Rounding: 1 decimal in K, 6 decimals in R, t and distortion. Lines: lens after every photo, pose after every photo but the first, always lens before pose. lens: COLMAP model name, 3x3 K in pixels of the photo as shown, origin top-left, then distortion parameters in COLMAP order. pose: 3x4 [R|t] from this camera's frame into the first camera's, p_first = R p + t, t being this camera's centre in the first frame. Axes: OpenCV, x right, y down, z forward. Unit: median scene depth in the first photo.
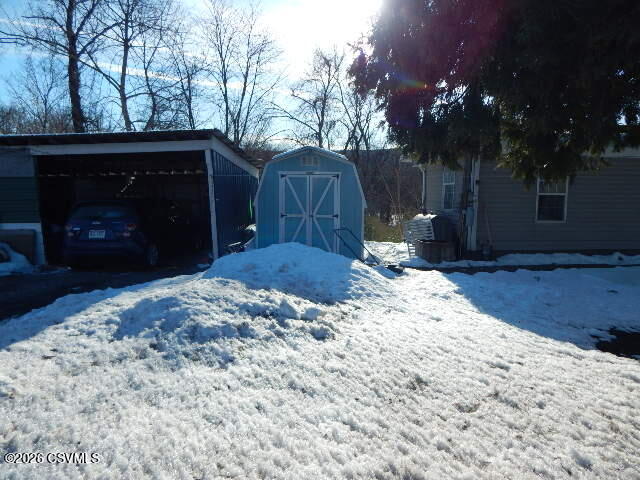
lens RADIAL K [[410.0, 0, 320.0], [0, 410.0, 240.0], [0, 0, 1]] dist [-0.018586, -0.000298]
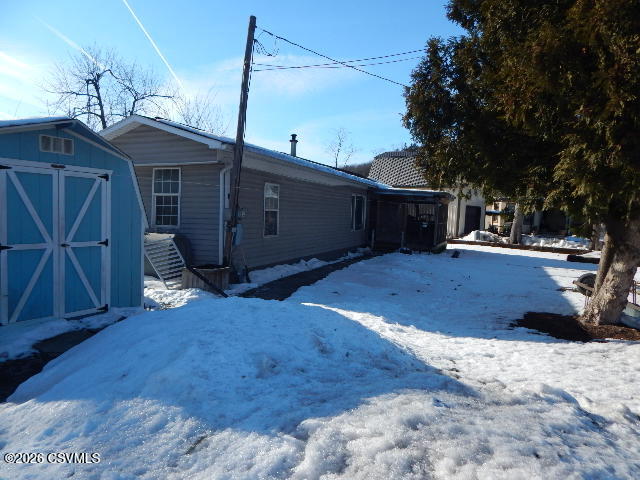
lens RADIAL K [[410.0, 0, 320.0], [0, 410.0, 240.0], [0, 0, 1]] dist [-0.018586, -0.000298]
pose [[0.476003, -0.047274, 0.878172, -0.319934], [0.065066, 0.997711, 0.018441, -0.050678], [-0.877033, 0.048361, 0.477989, 0.418129]]
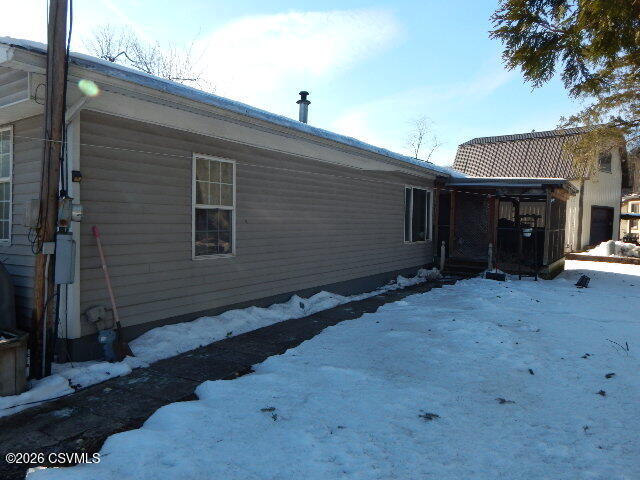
lens RADIAL K [[468.0, 0, 320.0], [0, 468.0, 240.0], [0, 0, 1]] dist [0.002621, -0.001670]
pose [[0.621195, -0.027145, 0.783185, 0.168844], [0.071093, 0.997231, -0.021824, -0.046586], [-0.780424, 0.069236, 0.621405, 0.529280]]
